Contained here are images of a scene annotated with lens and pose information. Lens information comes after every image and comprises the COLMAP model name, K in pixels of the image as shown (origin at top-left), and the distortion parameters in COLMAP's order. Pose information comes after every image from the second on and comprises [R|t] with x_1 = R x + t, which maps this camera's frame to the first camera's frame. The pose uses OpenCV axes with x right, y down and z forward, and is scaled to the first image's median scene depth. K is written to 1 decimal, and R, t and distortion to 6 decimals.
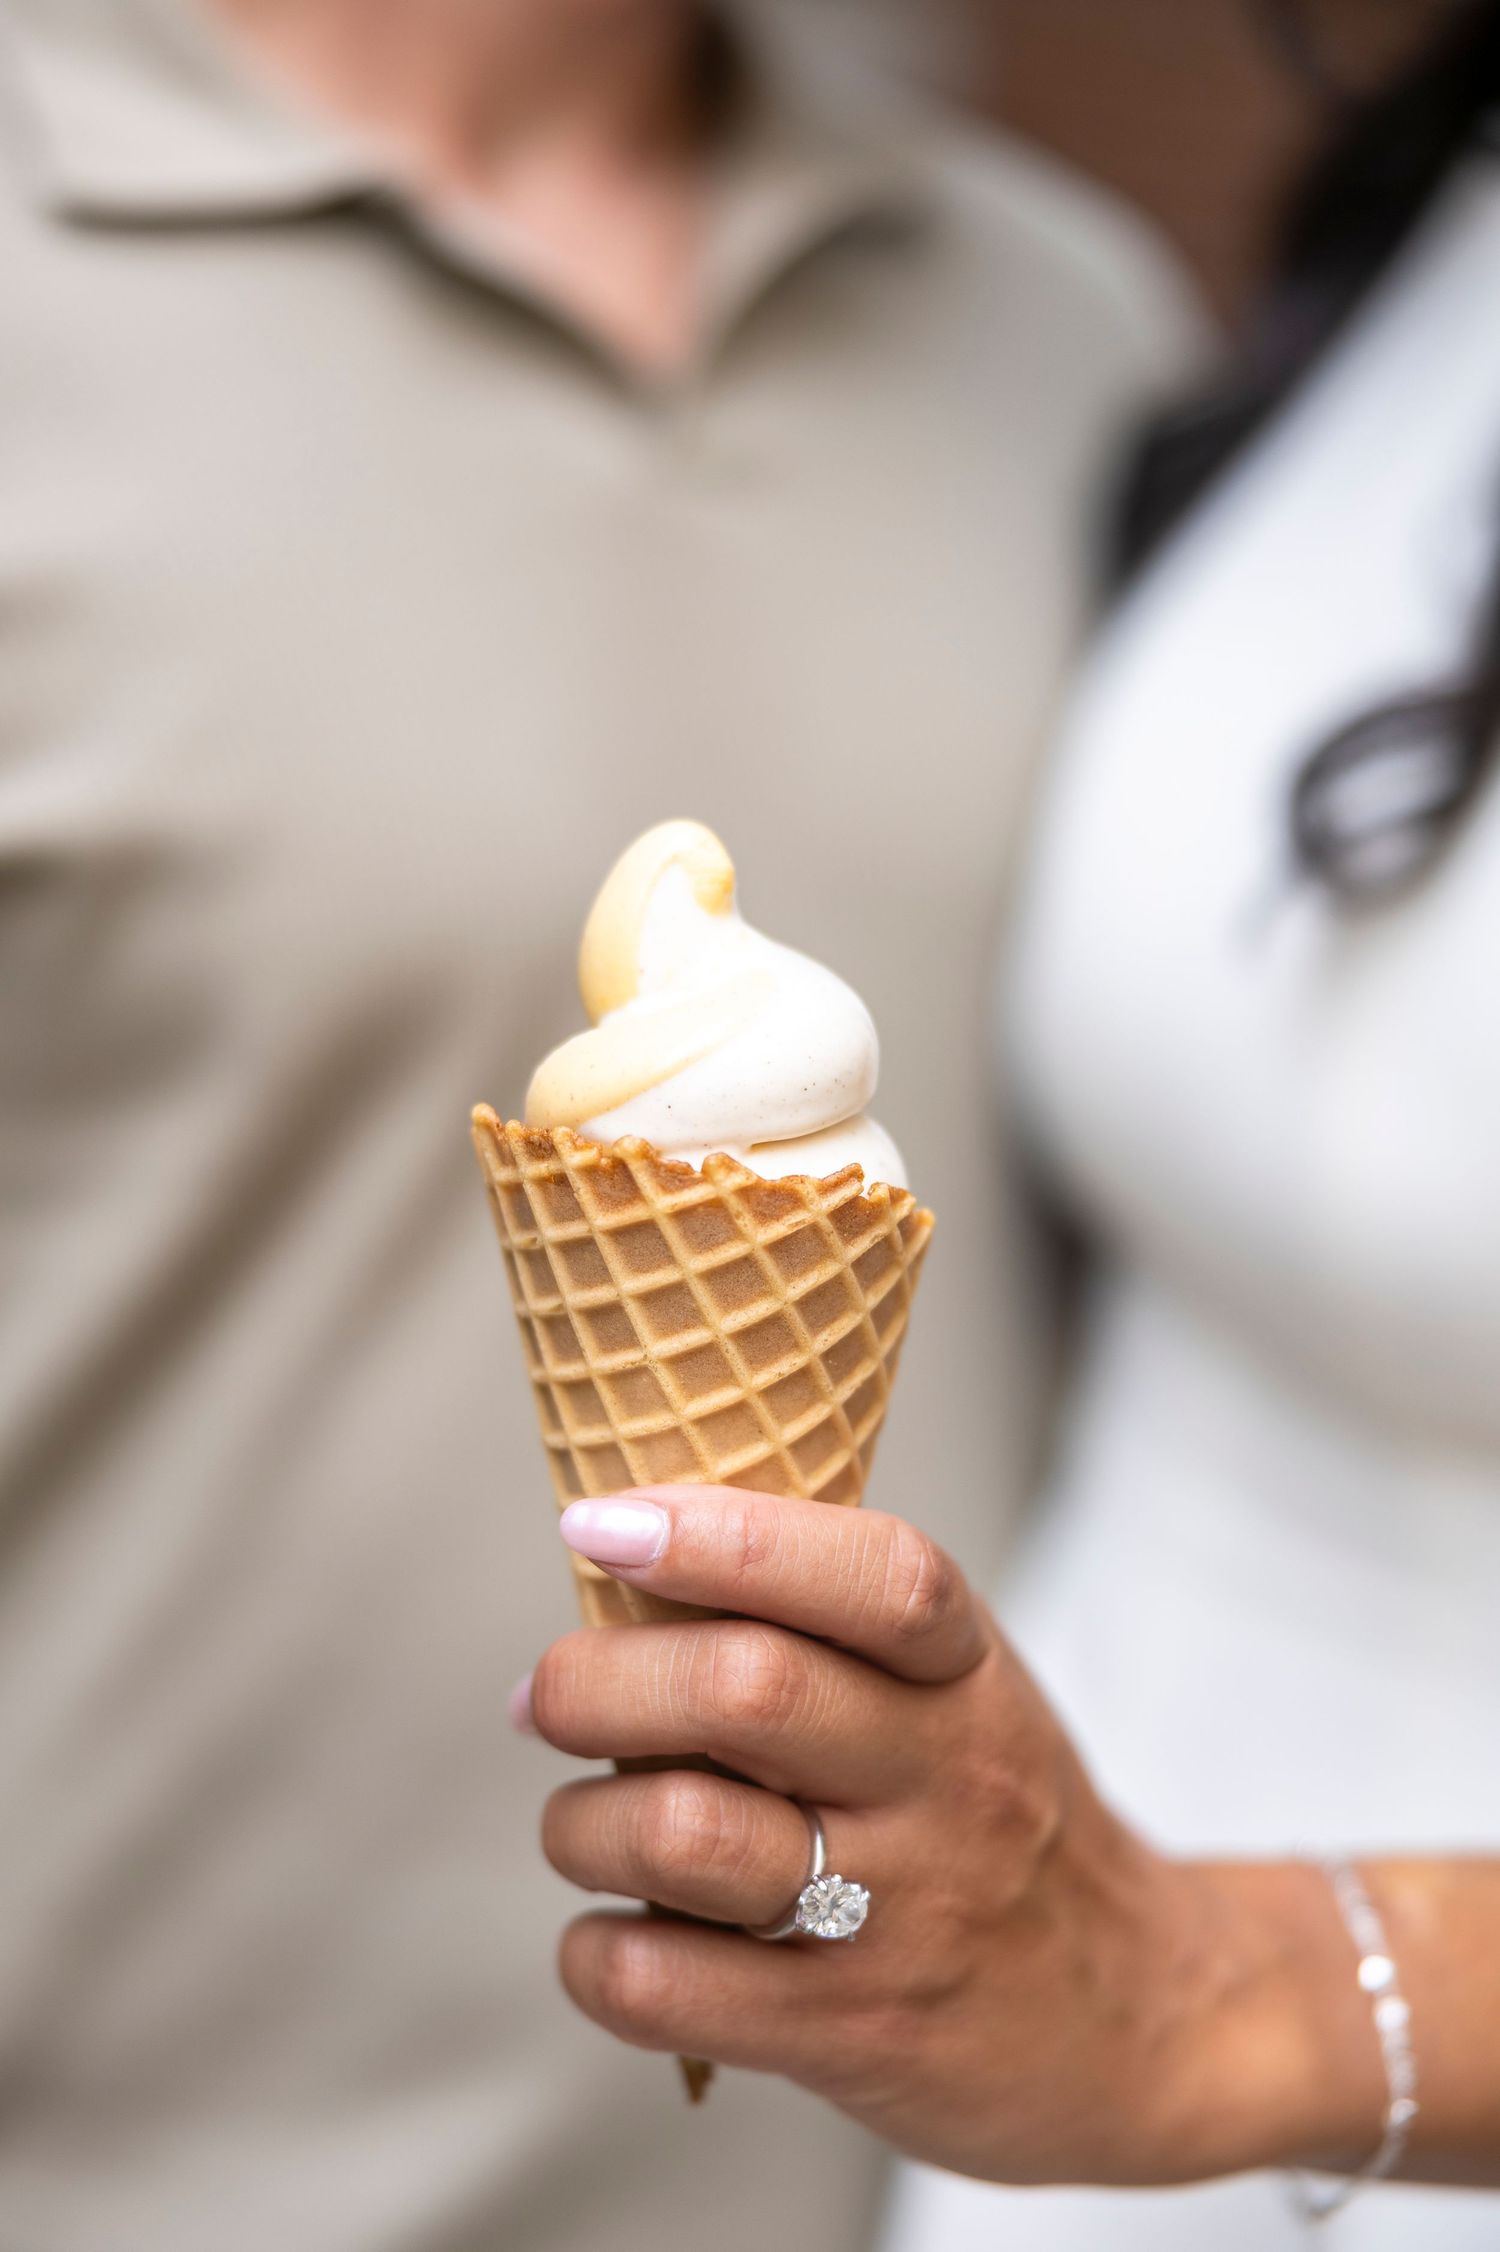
lens RADIAL K [[4178.2, 0, 750.0], [0, 4178.2, 1126.0], [0, 0, 1]] dist [-0.028719, -0.047658]
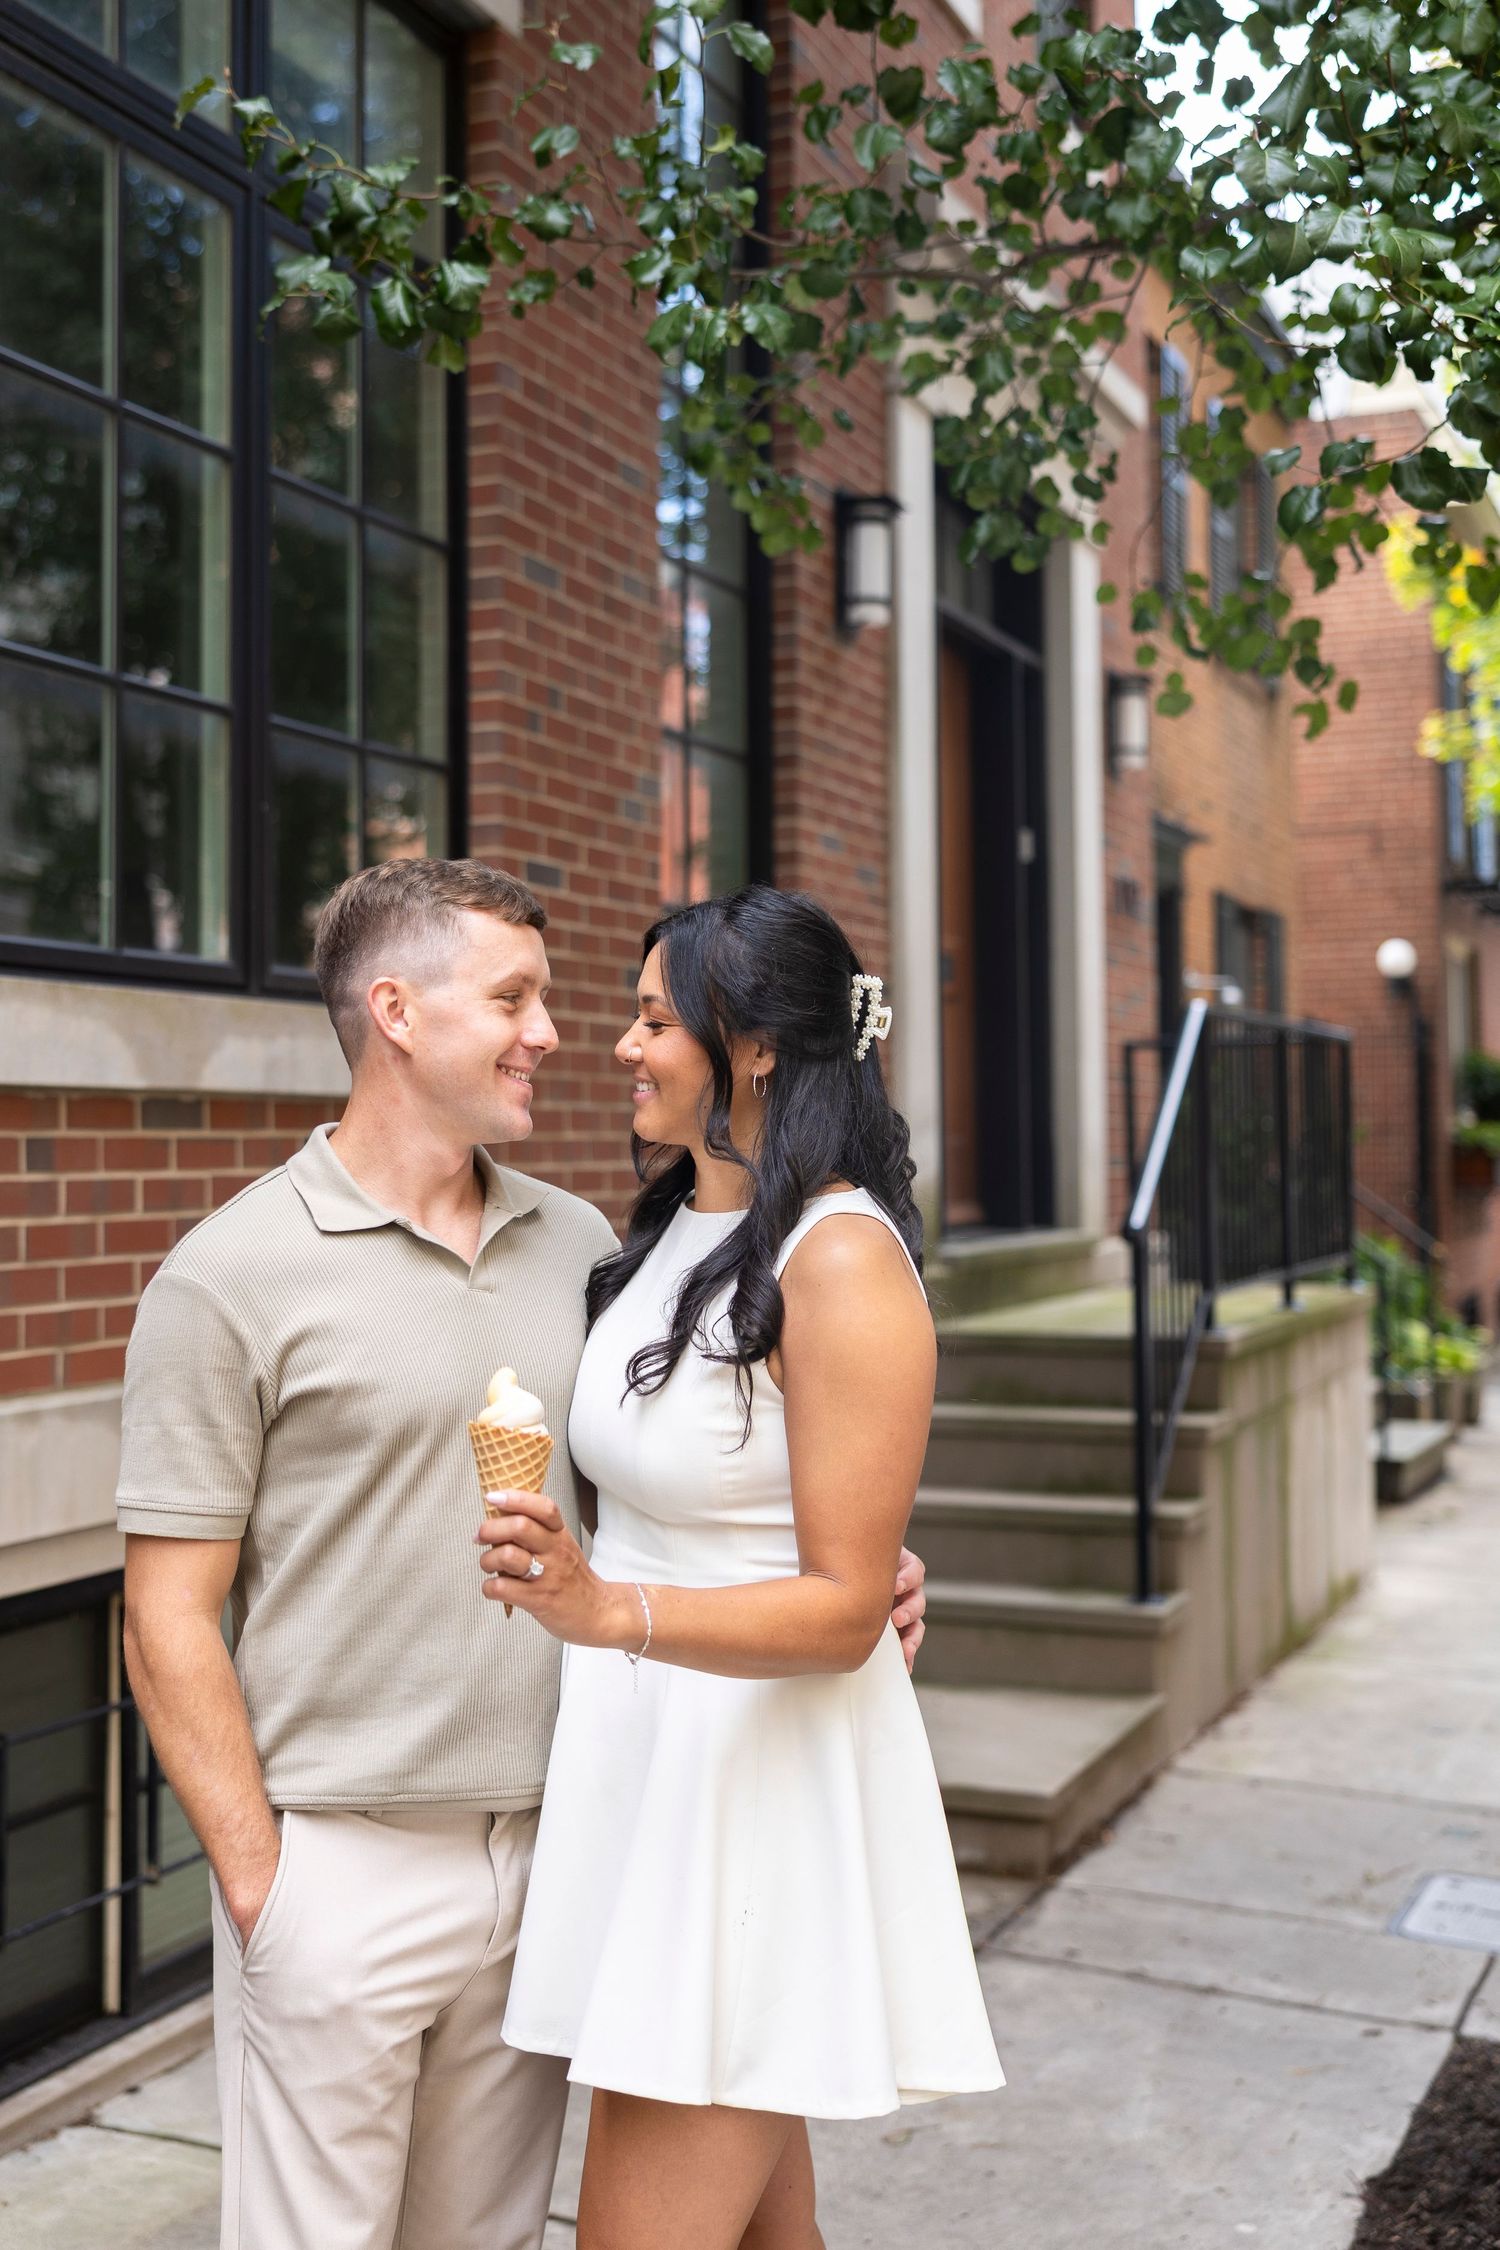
lens RADIAL K [[2408.7, 0, 748.3], [0, 2408.7, 1042.6], [0, 0, 1]] dist [-0.002694, -0.029593]
pose [[0.989277, 0.005831, 0.145936, -0.166475], [0.027321, 0.974176, -0.224133, 0.226791], [-0.143475, 0.225717, 0.963570, -2.180526]]
